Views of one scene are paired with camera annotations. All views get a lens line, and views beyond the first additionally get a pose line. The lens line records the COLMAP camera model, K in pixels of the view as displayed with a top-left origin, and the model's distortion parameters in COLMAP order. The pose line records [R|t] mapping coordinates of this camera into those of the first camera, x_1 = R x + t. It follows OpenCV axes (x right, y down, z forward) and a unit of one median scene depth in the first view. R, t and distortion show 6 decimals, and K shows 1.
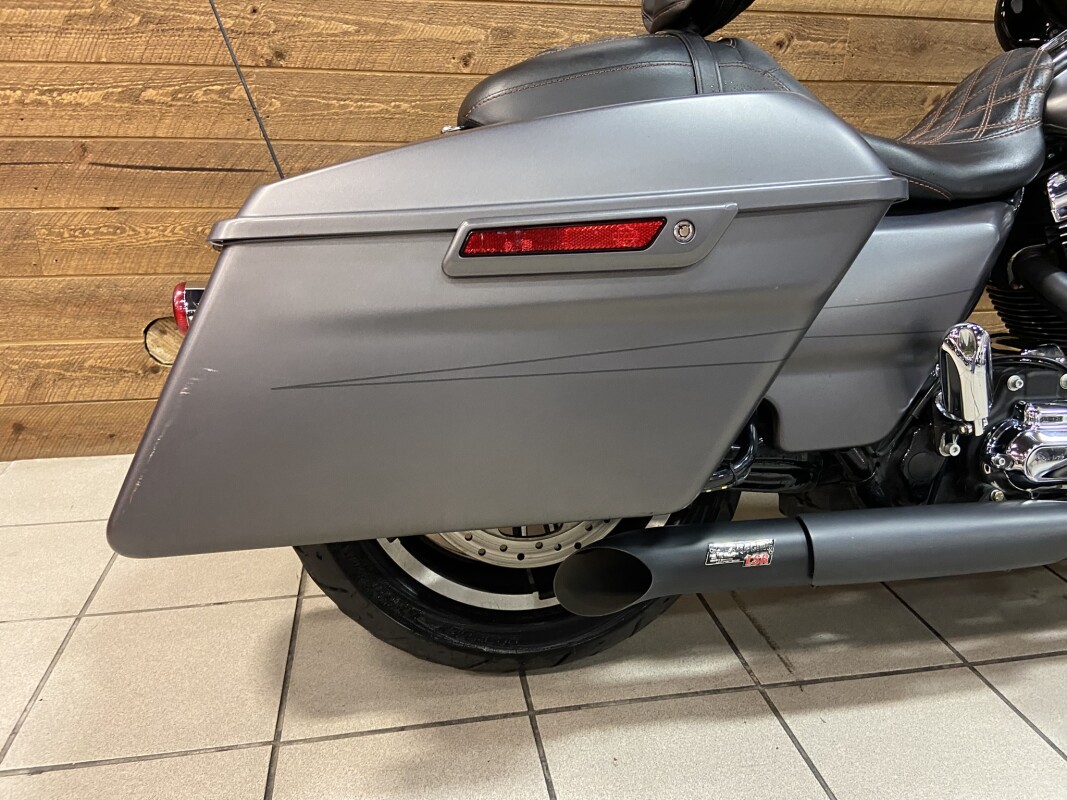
lens RADIAL K [[805.5, 0, 533.5], [0, 805.5, 400.0], [0, 0, 1]] dist [0.108803, -0.176060]
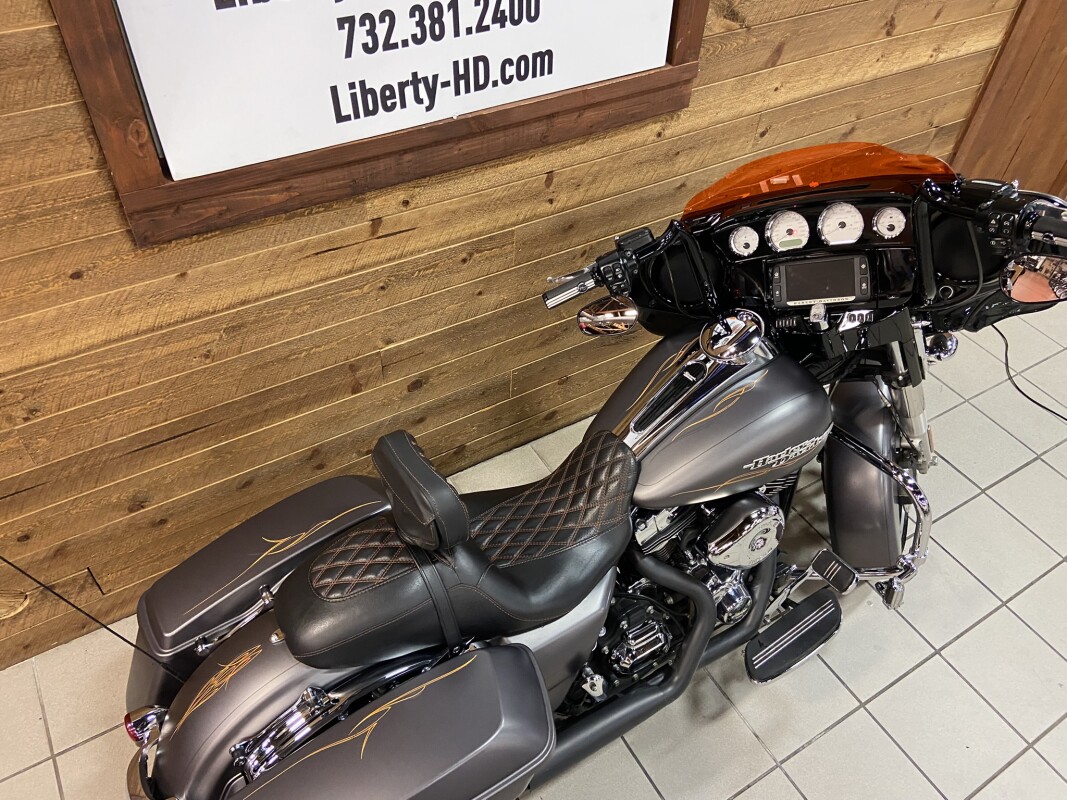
lens RADIAL K [[805.5, 0, 533.5], [0, 805.5, 400.0], [0, 0, 1]] dist [0.108803, -0.176060]
pose [[0.928743, -0.235709, 0.286143, 0.001494], [0.075747, 0.876217, 0.475926, -0.889919], [-0.362903, -0.420339, 0.831635, -0.147446]]
